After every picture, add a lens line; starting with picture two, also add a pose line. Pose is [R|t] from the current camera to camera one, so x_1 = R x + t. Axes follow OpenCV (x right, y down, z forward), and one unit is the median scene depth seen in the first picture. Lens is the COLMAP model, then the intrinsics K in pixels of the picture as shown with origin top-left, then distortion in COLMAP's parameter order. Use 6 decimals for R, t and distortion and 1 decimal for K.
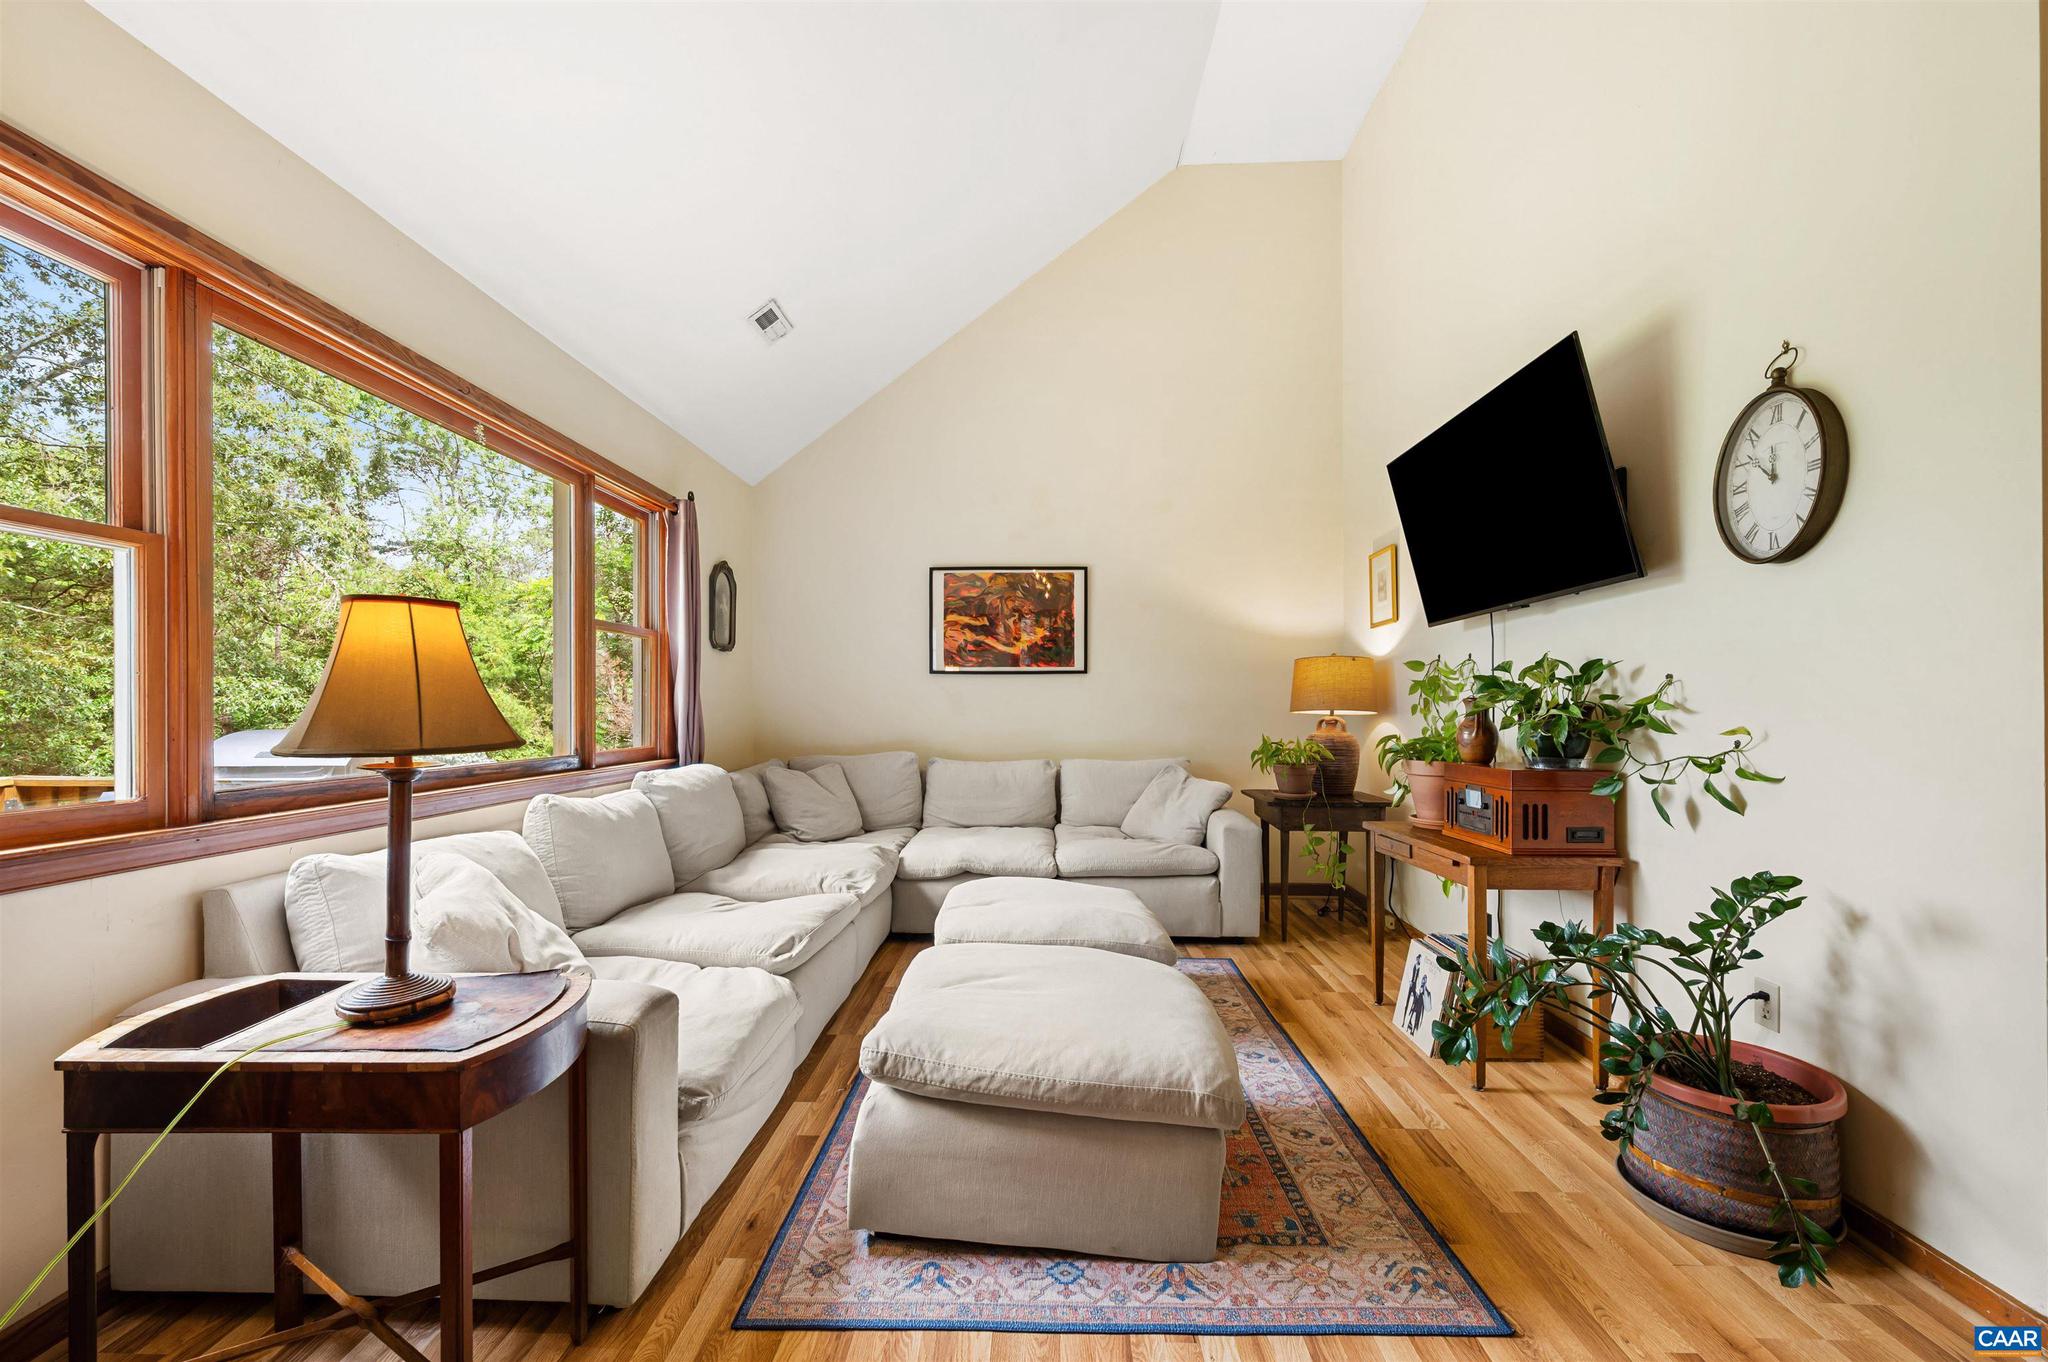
lens RADIAL K [[850.0, 0, 1038.3], [0, 850.0, 695.7], [0, 0, 1]] dist [-0.000089, -0.000301]
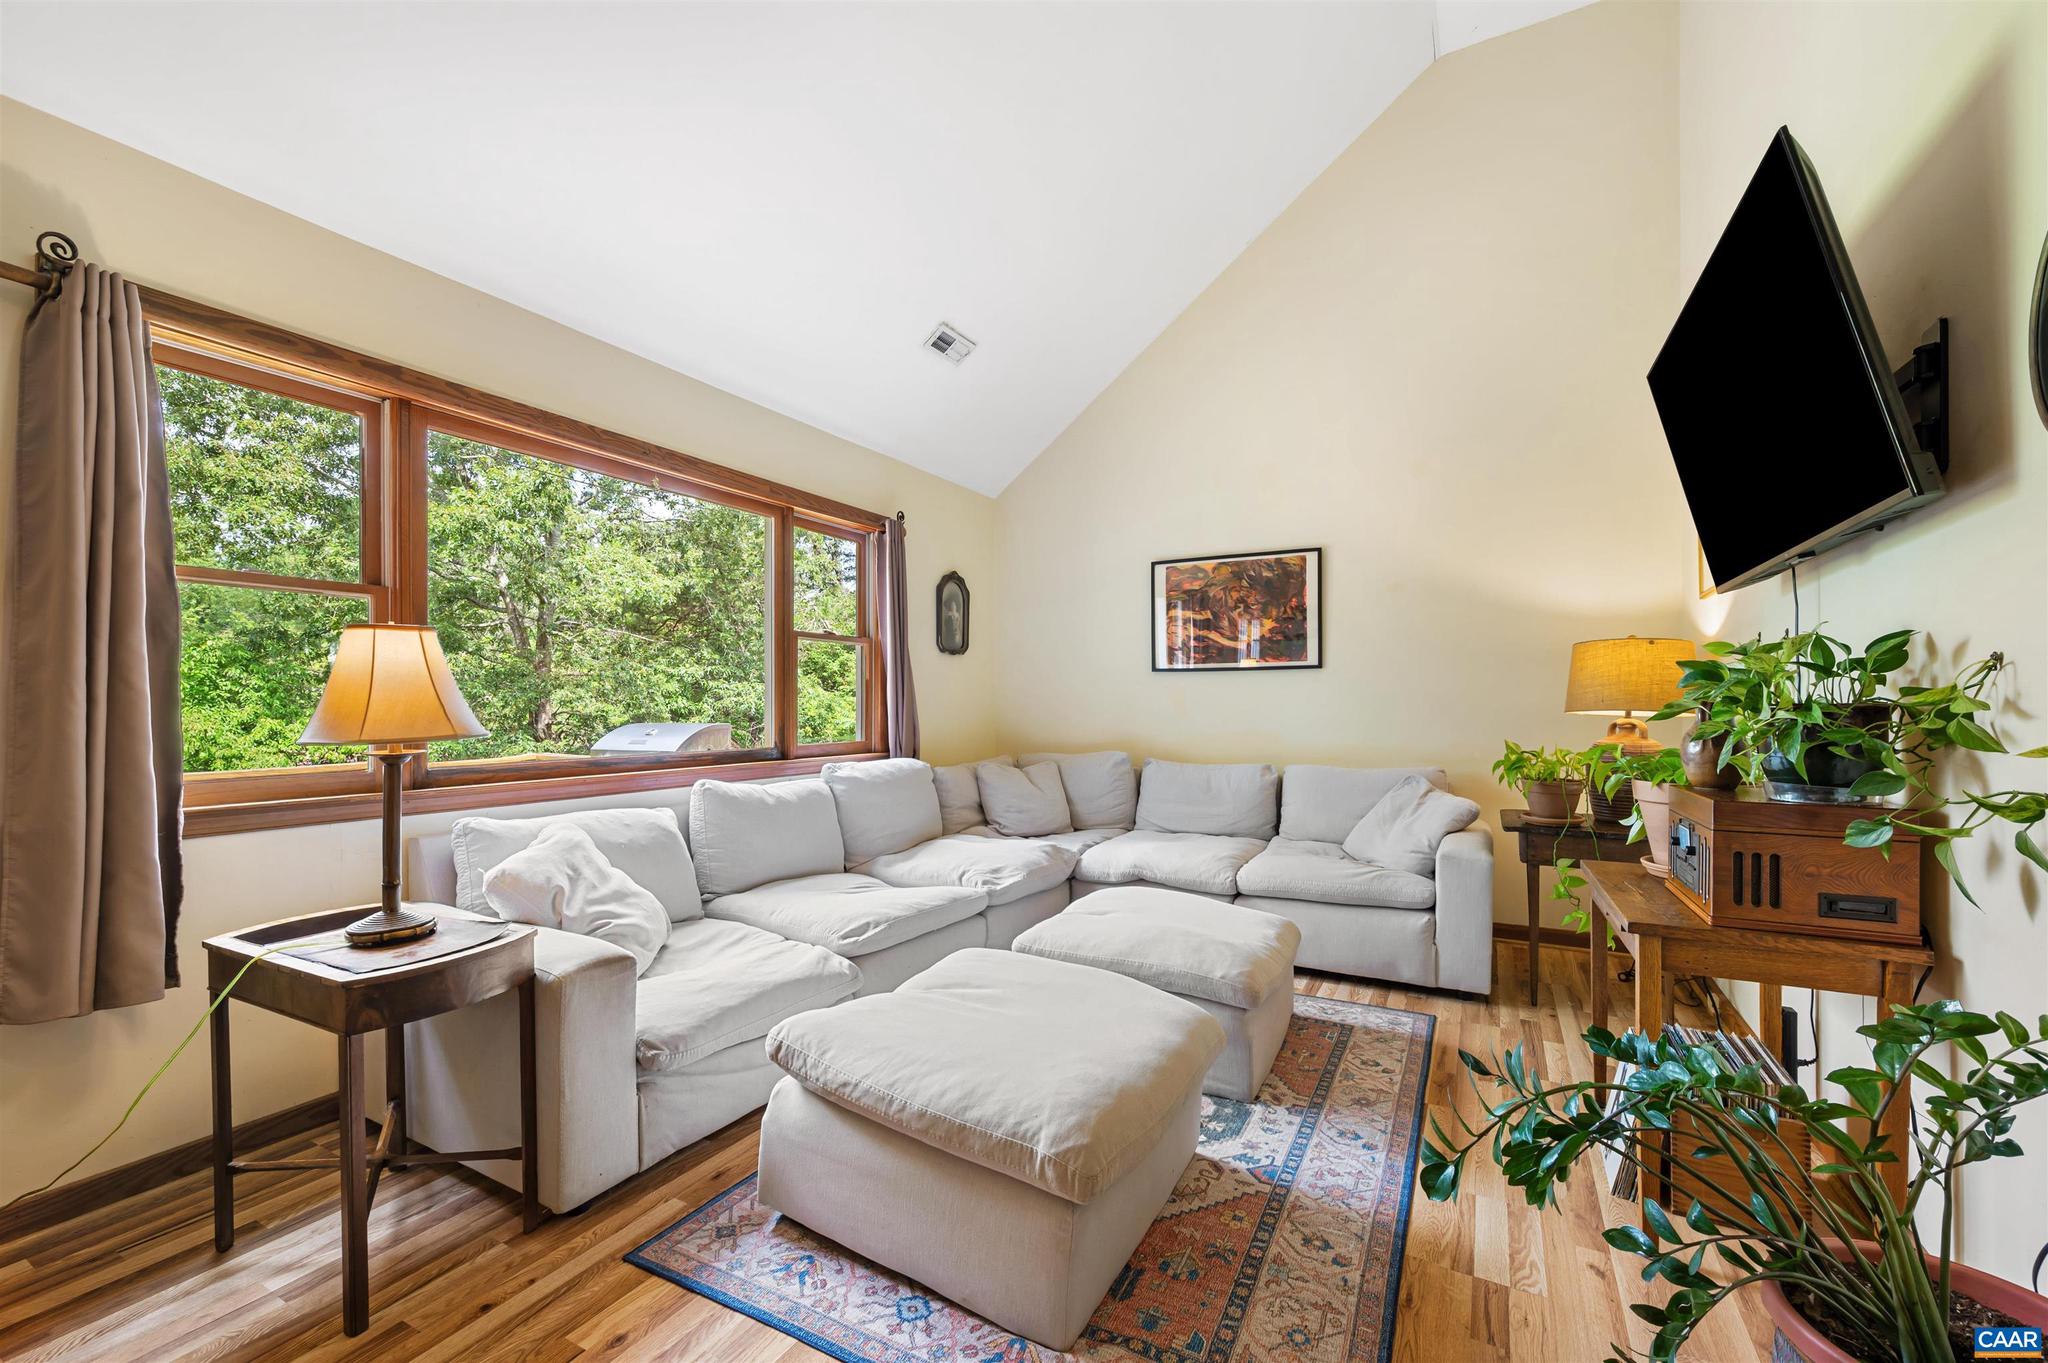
lens RADIAL K [[850.0, 0, 1029.0], [0, 850.0, 695.8], [0, 0, 1]] dist [-0.000089, -0.000301]
pose [[0.888920, -0.005297, -0.458032, 0.359375], [0.006397, 0.999979, 0.000850, -0.000008], [0.458018, -0.003686, 0.888935, 0.138720]]
